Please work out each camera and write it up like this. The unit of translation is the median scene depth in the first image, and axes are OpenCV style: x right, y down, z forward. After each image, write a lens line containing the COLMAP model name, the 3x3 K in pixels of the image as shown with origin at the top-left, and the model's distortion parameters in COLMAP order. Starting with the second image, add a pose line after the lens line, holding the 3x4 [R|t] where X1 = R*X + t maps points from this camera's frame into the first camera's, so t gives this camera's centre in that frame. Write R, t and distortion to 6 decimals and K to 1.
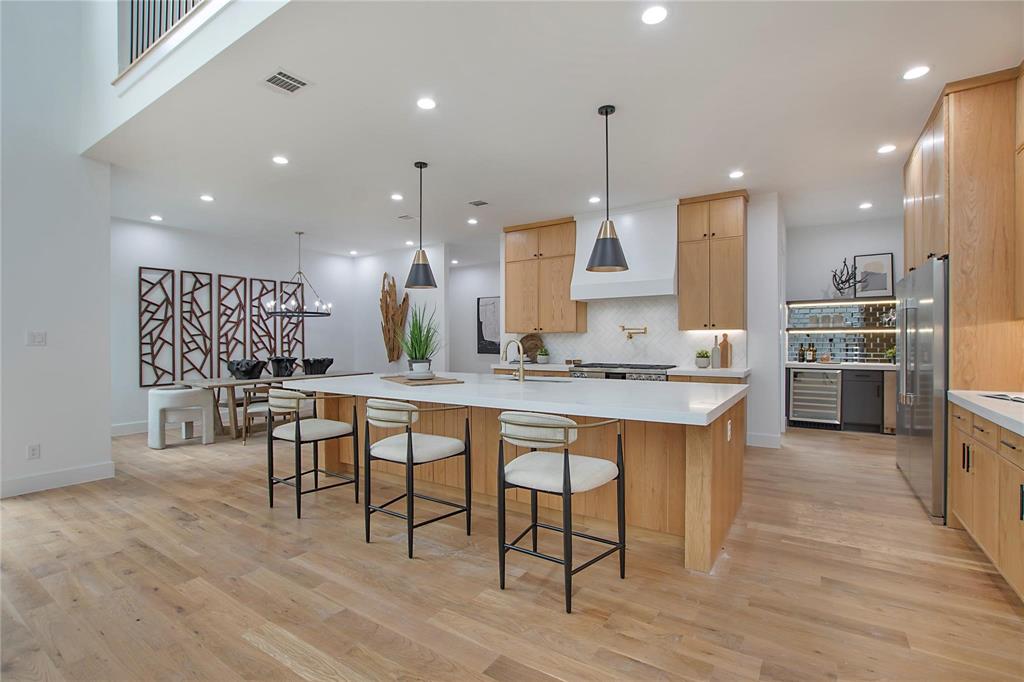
lens RADIAL K [[457.3, 0, 505.0], [0, 457.3, 341.3], [0, 0, 1]] dist [-0.006939, -0.000298]
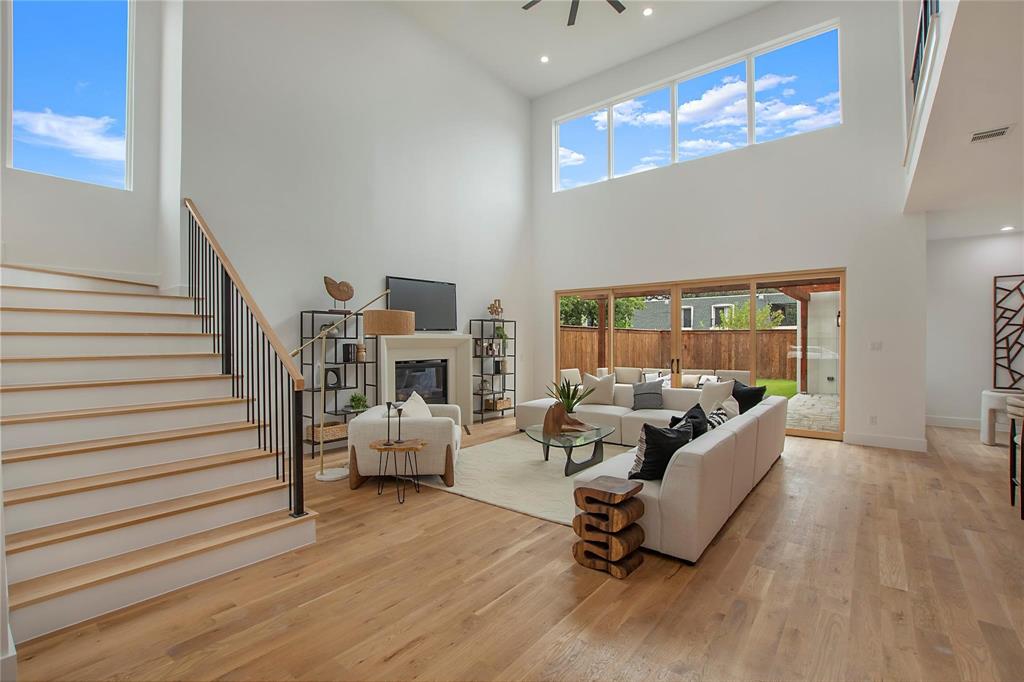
lens RADIAL K [[452.7, 0, 507.5], [0, 452.7, 340.2], [0, 0, 1]] dist [-0.030681, 0.007144]
pose [[-0.081387, 0.007455, -0.996655, 0.312029], [0.000159, 0.999972, 0.007467, -0.020221], [0.996683, 0.000449, -0.081386, -0.059263]]
